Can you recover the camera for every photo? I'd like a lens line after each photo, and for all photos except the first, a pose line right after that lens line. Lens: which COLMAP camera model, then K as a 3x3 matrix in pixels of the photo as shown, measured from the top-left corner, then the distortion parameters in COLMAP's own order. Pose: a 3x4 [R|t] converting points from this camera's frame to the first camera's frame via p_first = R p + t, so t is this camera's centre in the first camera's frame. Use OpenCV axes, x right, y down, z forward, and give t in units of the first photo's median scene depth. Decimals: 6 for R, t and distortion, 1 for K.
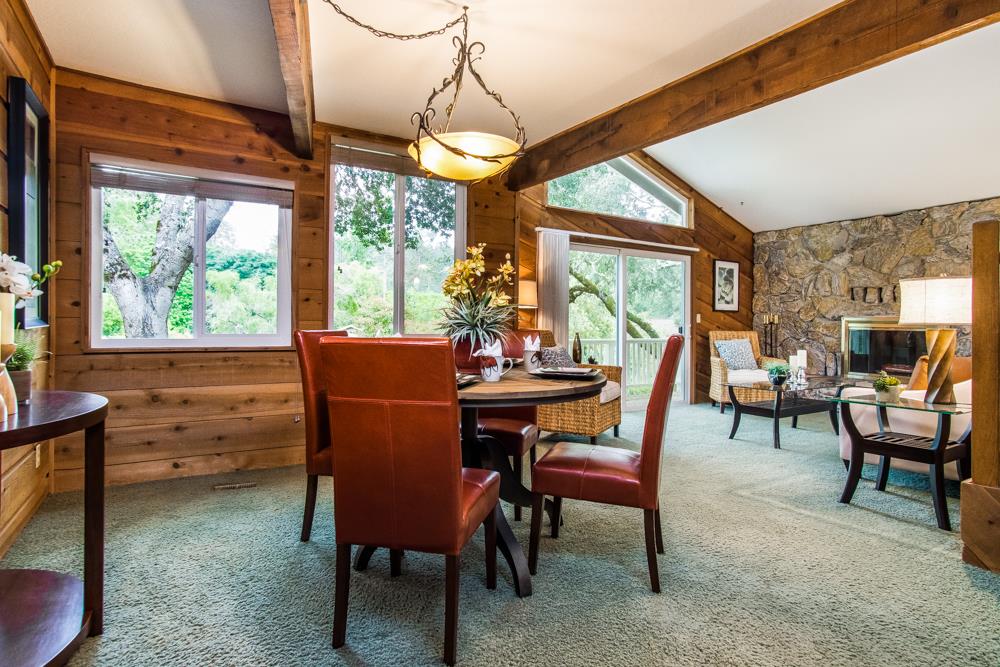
lens RADIAL K [[532.8, 0, 500.4], [0, 532.8, 327.4], [0, 0, 1]] dist [-0.016313, -0.000173]
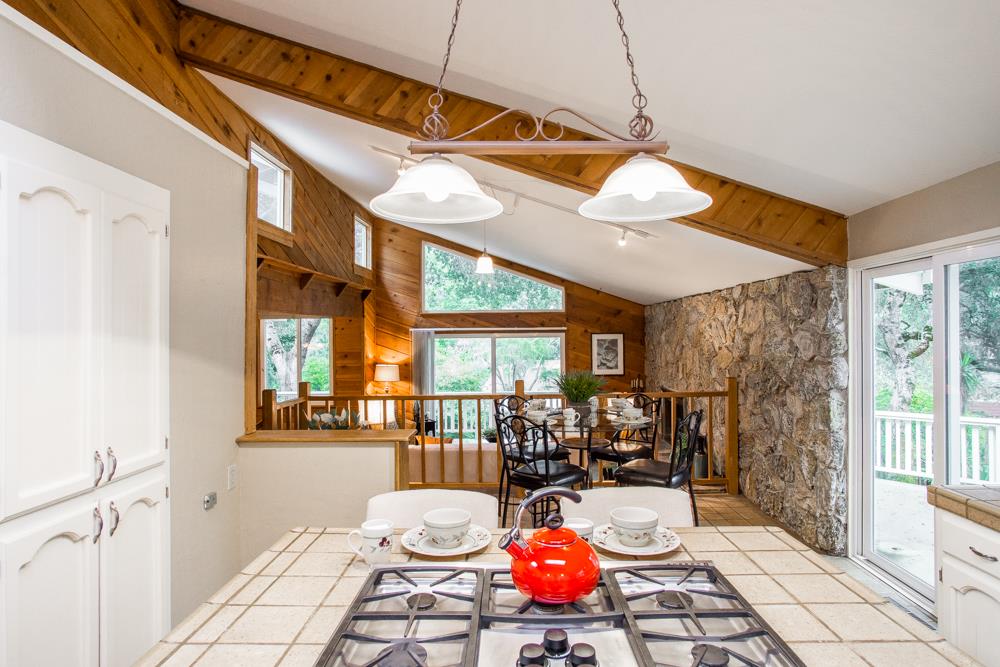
lens RADIAL K [[532.8, 0, 500.4], [0, 532.8, 333.1], [0, 0, 1]] dist [-0.016313, -0.000173]
pose [[0.845965, -0.024744, -0.532664, 0.920381], [0.017483, 0.999673, -0.018672, -0.114253], [0.532952, 0.006484, 0.846121, -0.157210]]
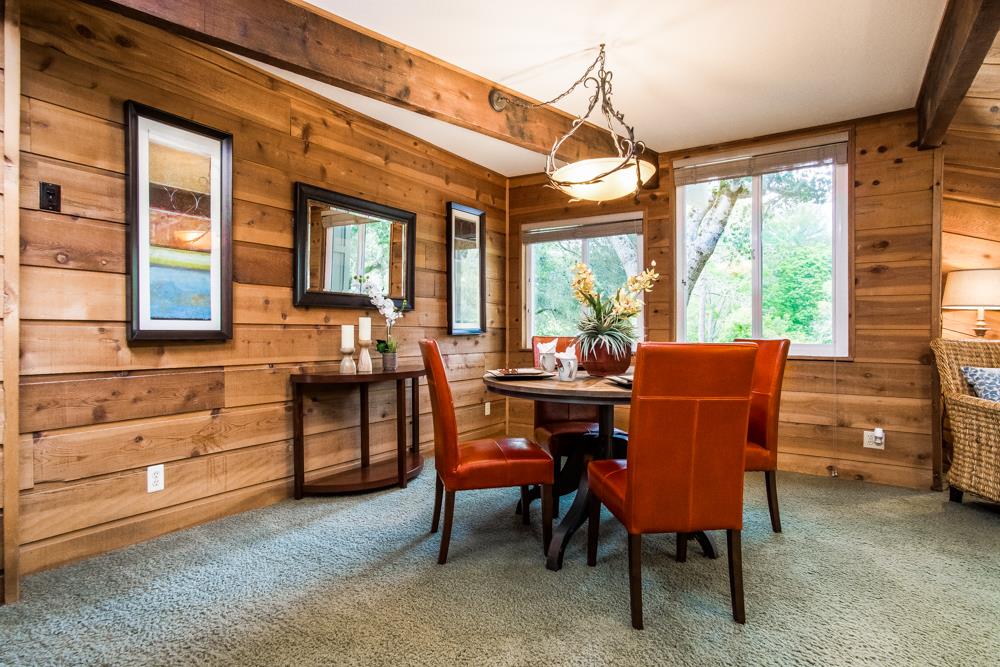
lens RADIAL K [[532.8, 0, 498.3], [0, 532.8, 334.4], [0, 0, 1]] dist [-0.016313, -0.000173]
pose [[0.432915, -0.001032, -0.901434, 0.284819], [-0.008311, 0.999952, -0.005136, 0.003072], [0.901396, 0.009715, 0.432886, 0.110843]]
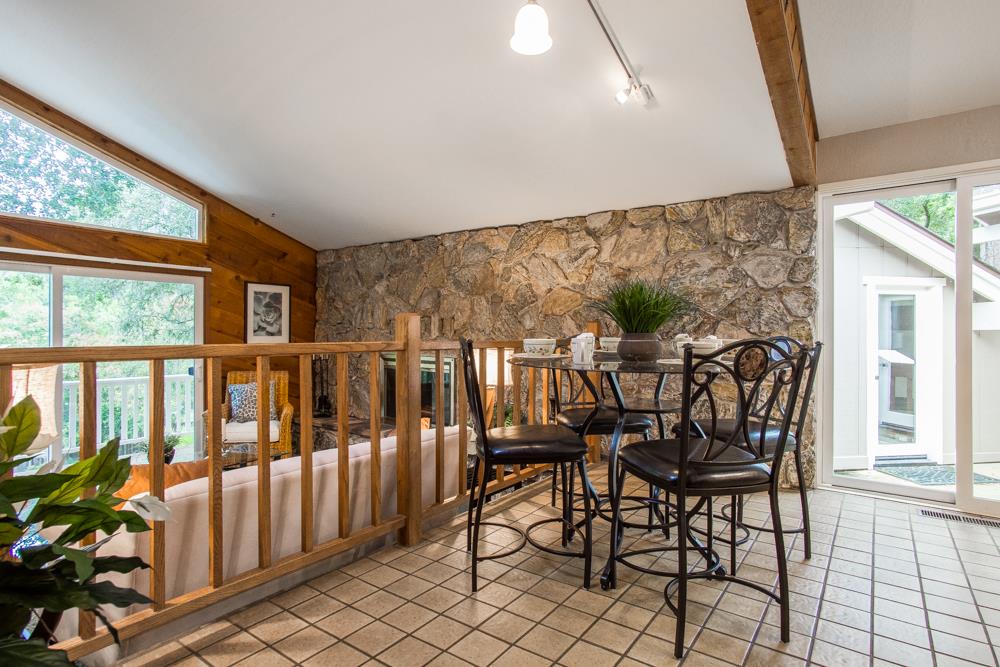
lens RADIAL K [[532.8, 0, 503.2], [0, 532.8, 332.9], [0, 0, 1]] dist [-0.016313, -0.000173]
pose [[0.922450, -0.006422, 0.386063, 0.472959], [0.006145, 0.999979, 0.001952, -0.051172], [-0.386068, 0.000572, 0.922470, 0.105750]]
